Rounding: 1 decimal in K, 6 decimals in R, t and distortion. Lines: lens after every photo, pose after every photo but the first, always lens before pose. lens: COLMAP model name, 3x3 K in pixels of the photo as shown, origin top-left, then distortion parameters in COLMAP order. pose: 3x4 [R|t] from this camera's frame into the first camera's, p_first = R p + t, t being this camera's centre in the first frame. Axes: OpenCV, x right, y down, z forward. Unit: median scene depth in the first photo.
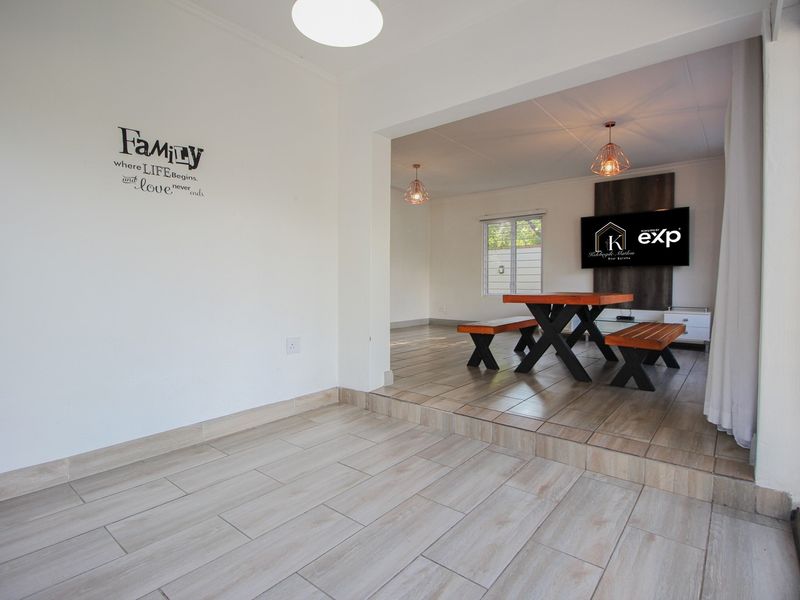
lens RADIAL K [[415.4, 0, 397.4], [0, 415.4, 295.8], [0, 0, 1]] dist [-0.005147, -0.001404]
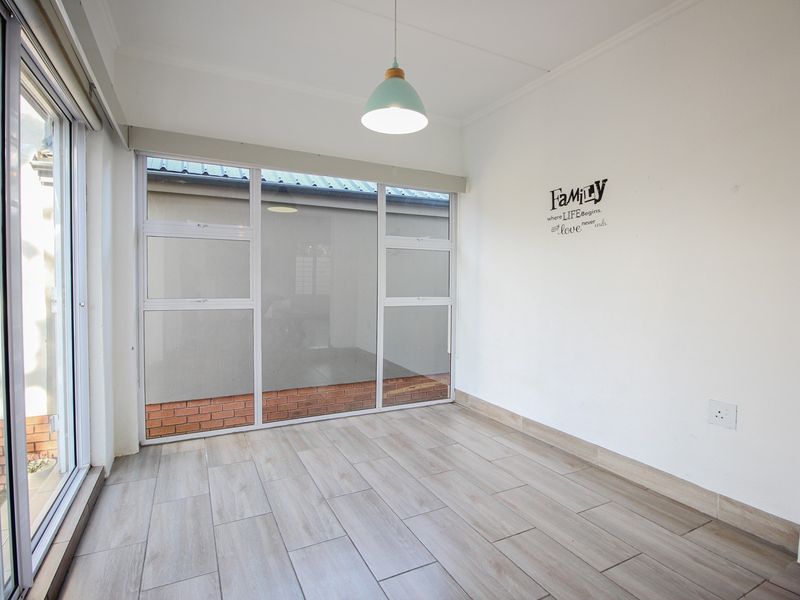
lens RADIAL K [[415.4, 0, 397.4], [0, 415.4, 295.8], [0, 0, 1]] dist [-0.005147, -0.001404]
pose [[-0.402962, 0.021189, -0.914971, 0.425623], [-0.038445, 0.998458, 0.040053, -0.056964], [0.914409, 0.051316, -0.401526, 0.607263]]
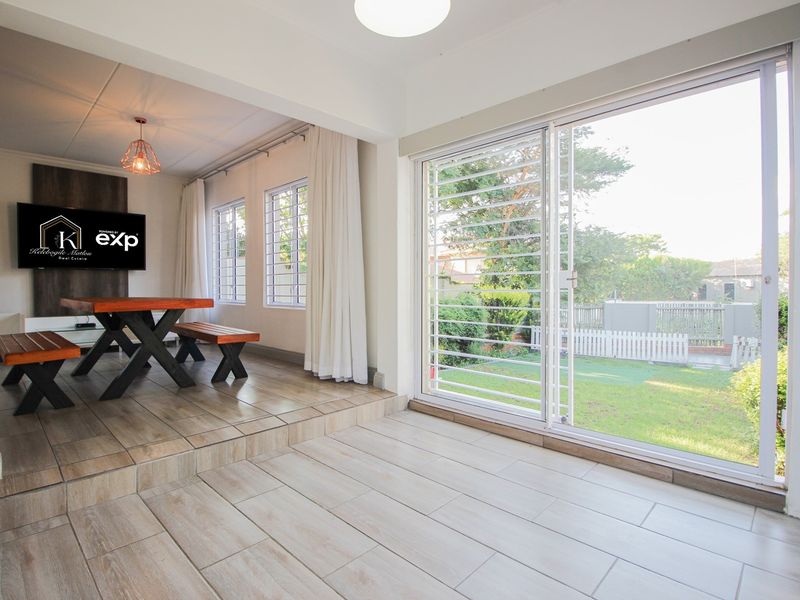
lens RADIAL K [[415.4, 0, 397.4], [0, 415.4, 295.8], [0, 0, 1]] dist [-0.005147, -0.001404]
pose [[0.083454, -0.023884, 0.996225, -0.425985], [0.030243, 0.999313, 0.021425, -0.013307], [-0.996053, 0.028341, 0.084119, 0.364545]]
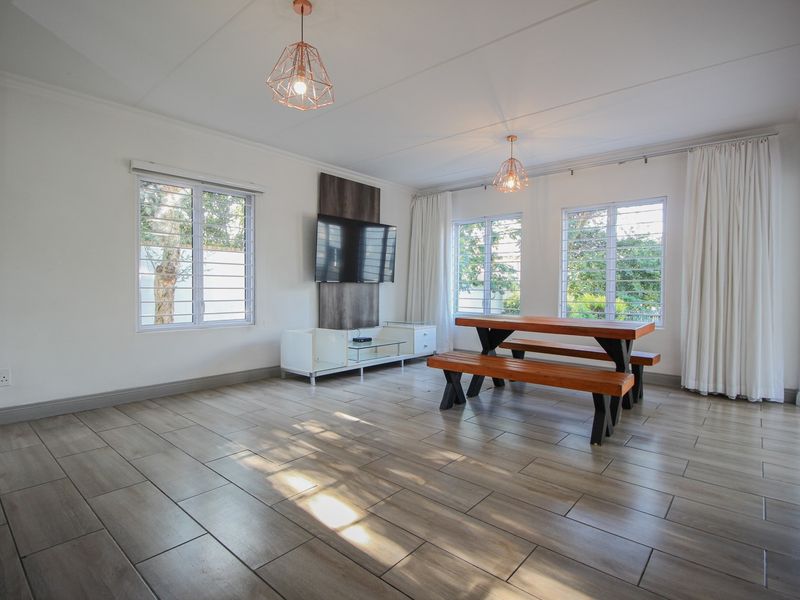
lens RADIAL K [[415.4, 0, 397.4], [0, 415.4, 295.8], [0, 0, 1]] dist [-0.005147, -0.001404]
pose [[0.011656, -0.026021, 0.999593, -0.481560], [0.022286, 0.999420, 0.025757, -0.089075], [-0.999684, 0.021976, 0.012229, 1.341267]]
